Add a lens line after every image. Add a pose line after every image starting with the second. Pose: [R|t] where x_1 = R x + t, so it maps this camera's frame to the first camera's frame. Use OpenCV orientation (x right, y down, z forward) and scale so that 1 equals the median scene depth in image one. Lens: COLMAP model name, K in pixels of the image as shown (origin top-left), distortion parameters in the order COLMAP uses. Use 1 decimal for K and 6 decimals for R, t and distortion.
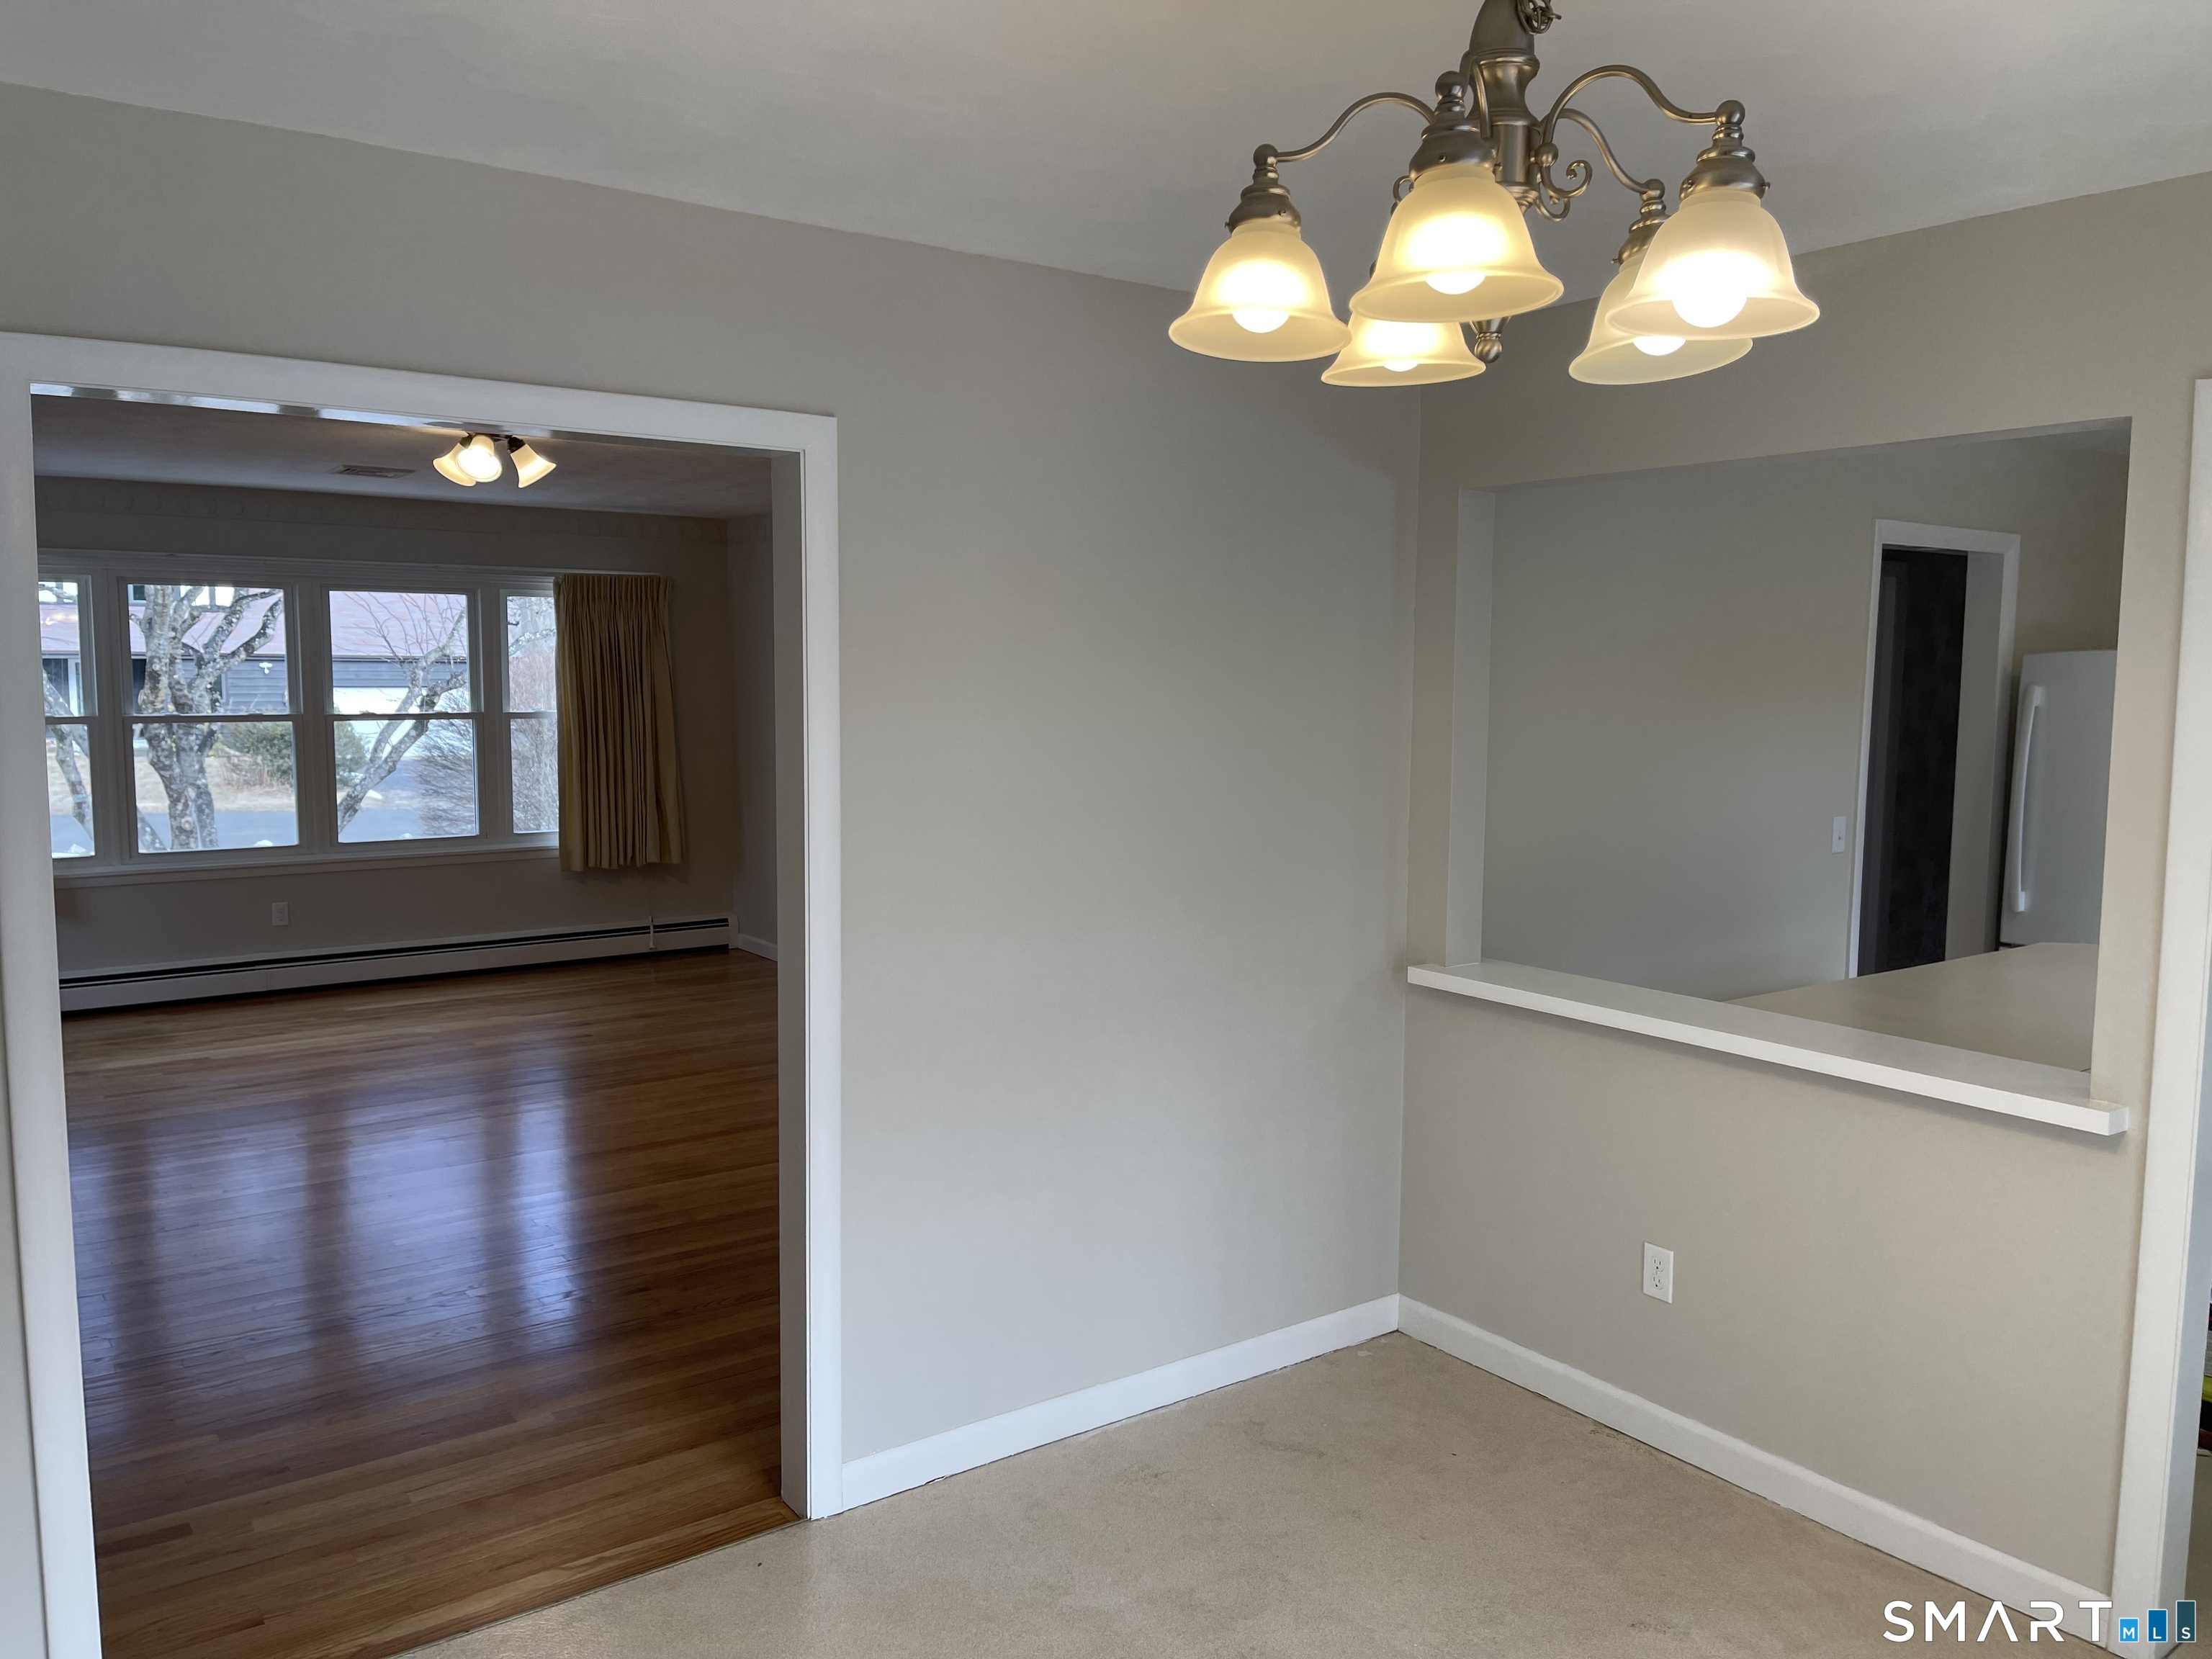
lens RADIAL K [[1654.2, 0, 1106.0], [0, 1654.2, 829.5], [0, 0, 1]] dist [0.026146, -0.002155]
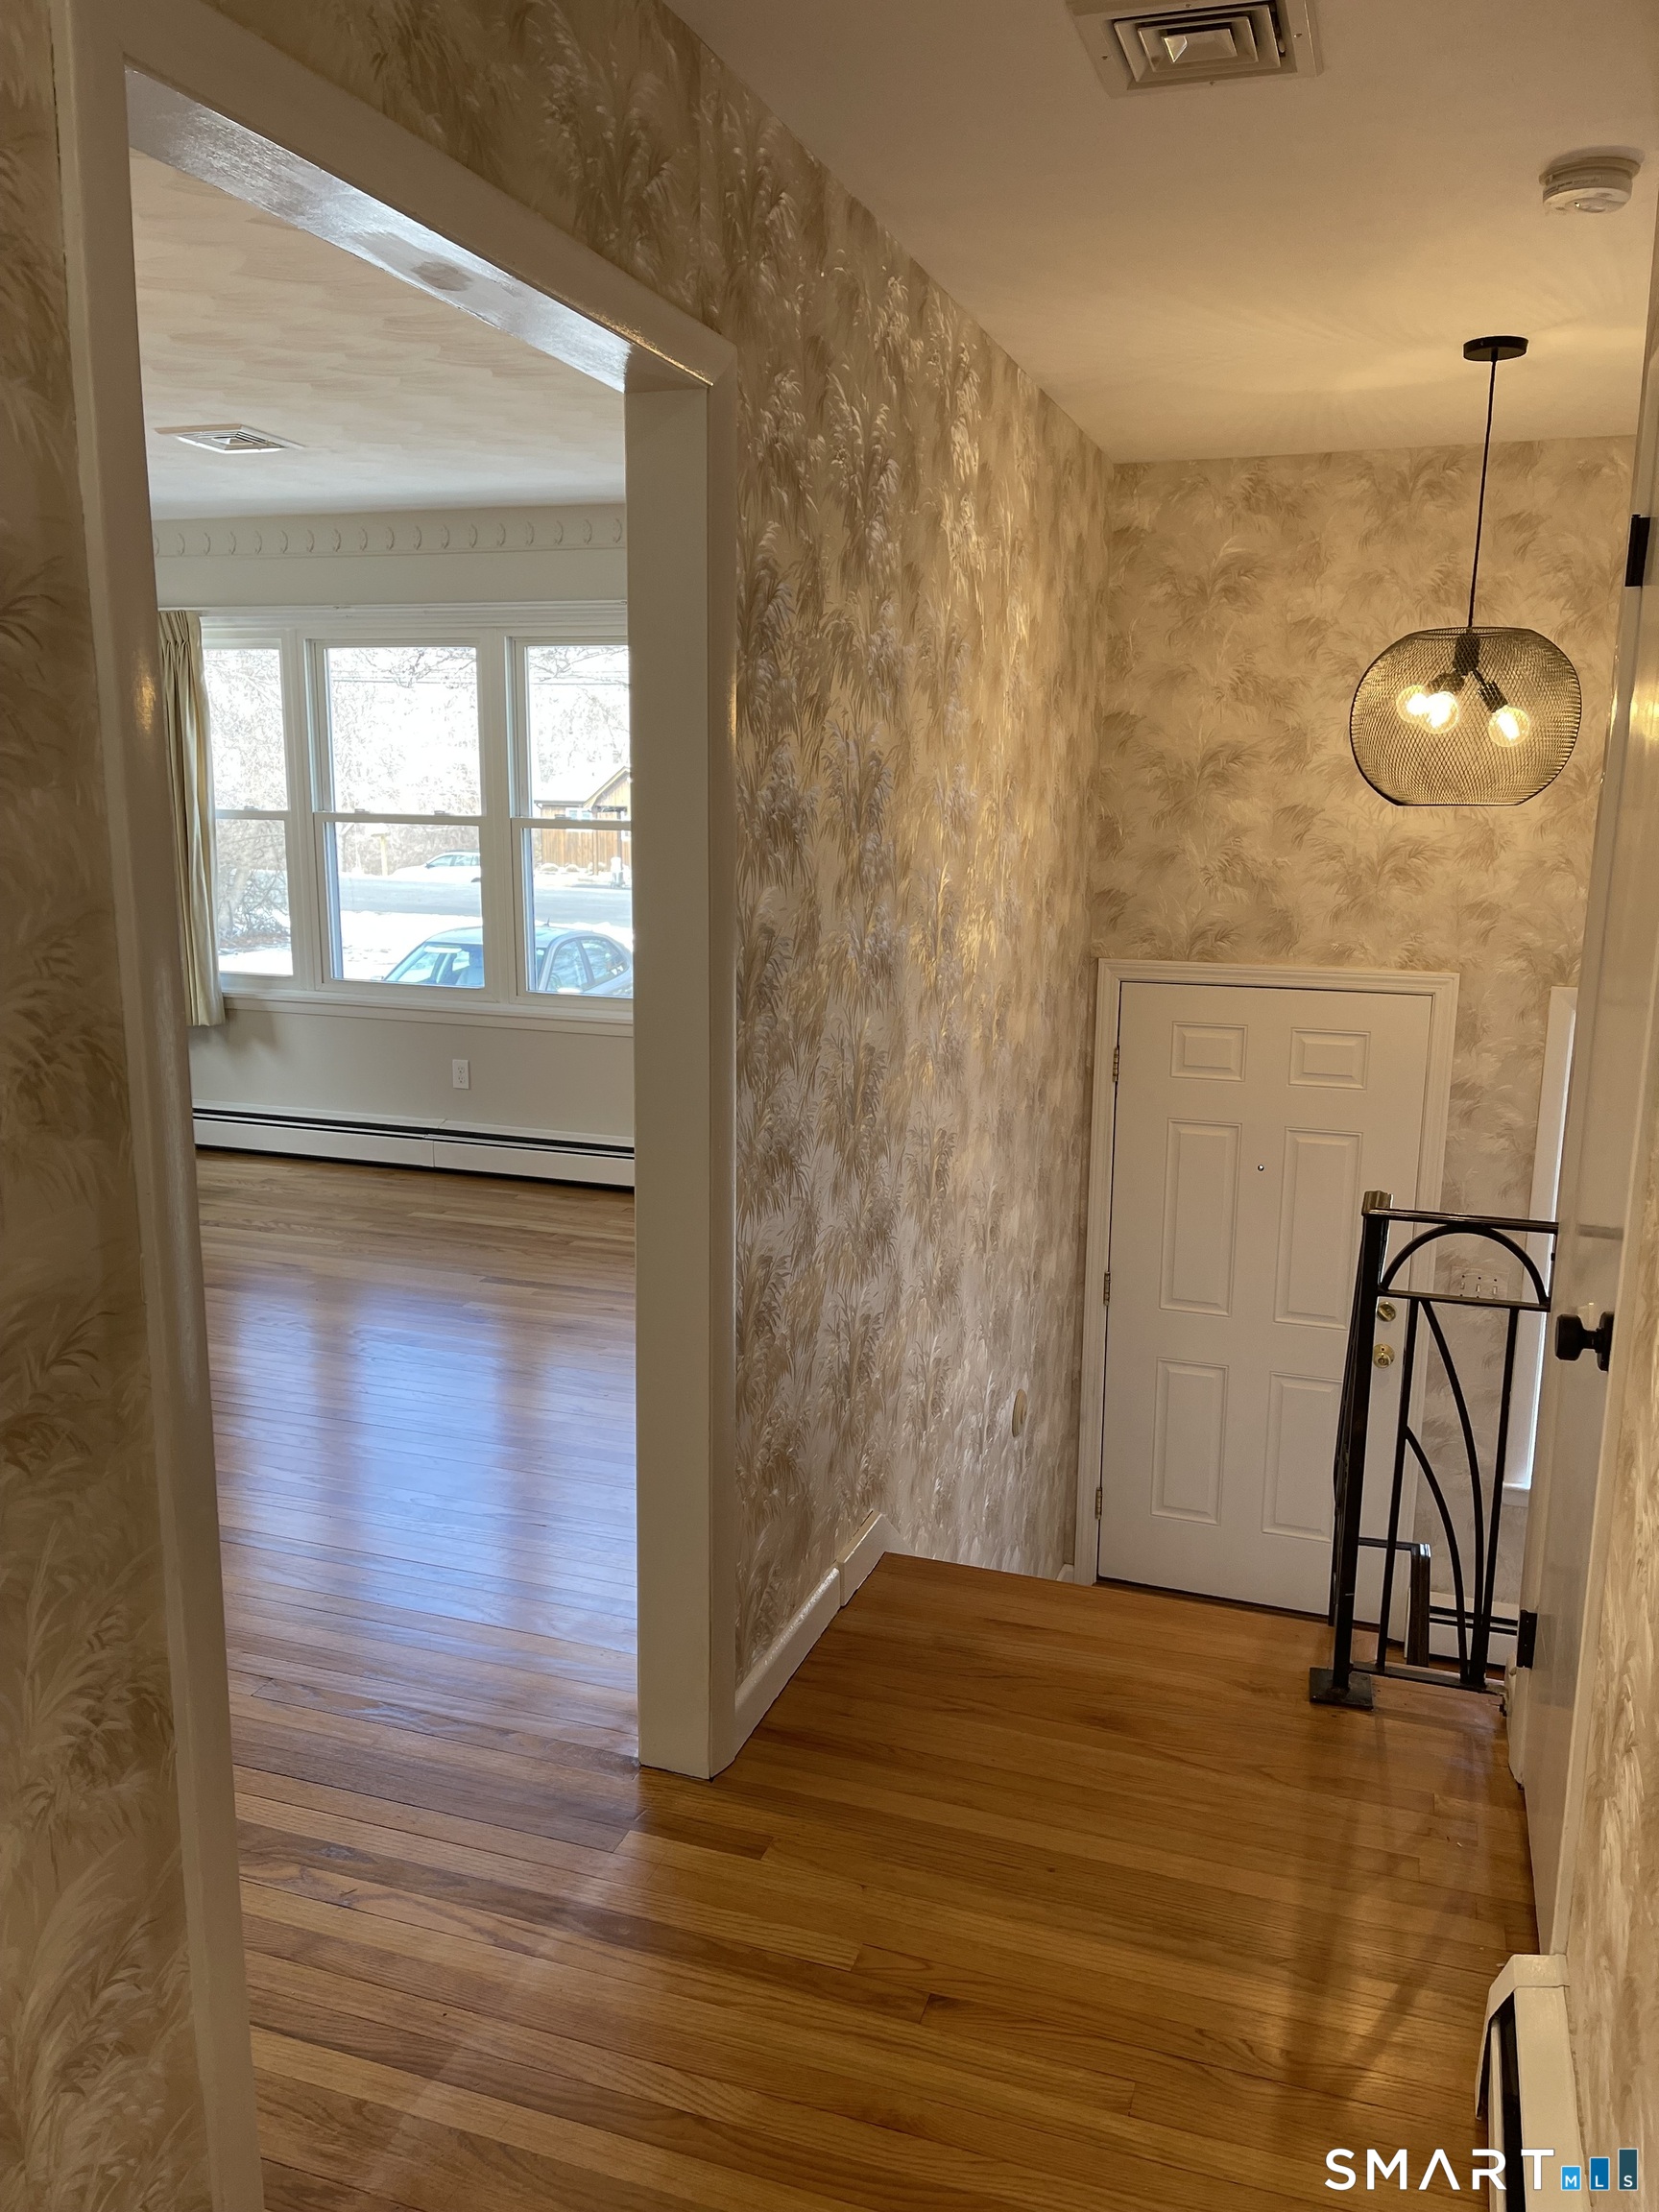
lens RADIAL K [[1654.2, 0, 829.5], [0, 1654.2, 1106.0], [0, 0, 1]] dist [0.026146, -0.002155]
pose [[0.566948, 0.193068, -0.800808, 0.293505], [-0.085186, 0.980675, 0.176123, -0.087274], [0.819337, -0.031635, 0.572439, 0.708190]]
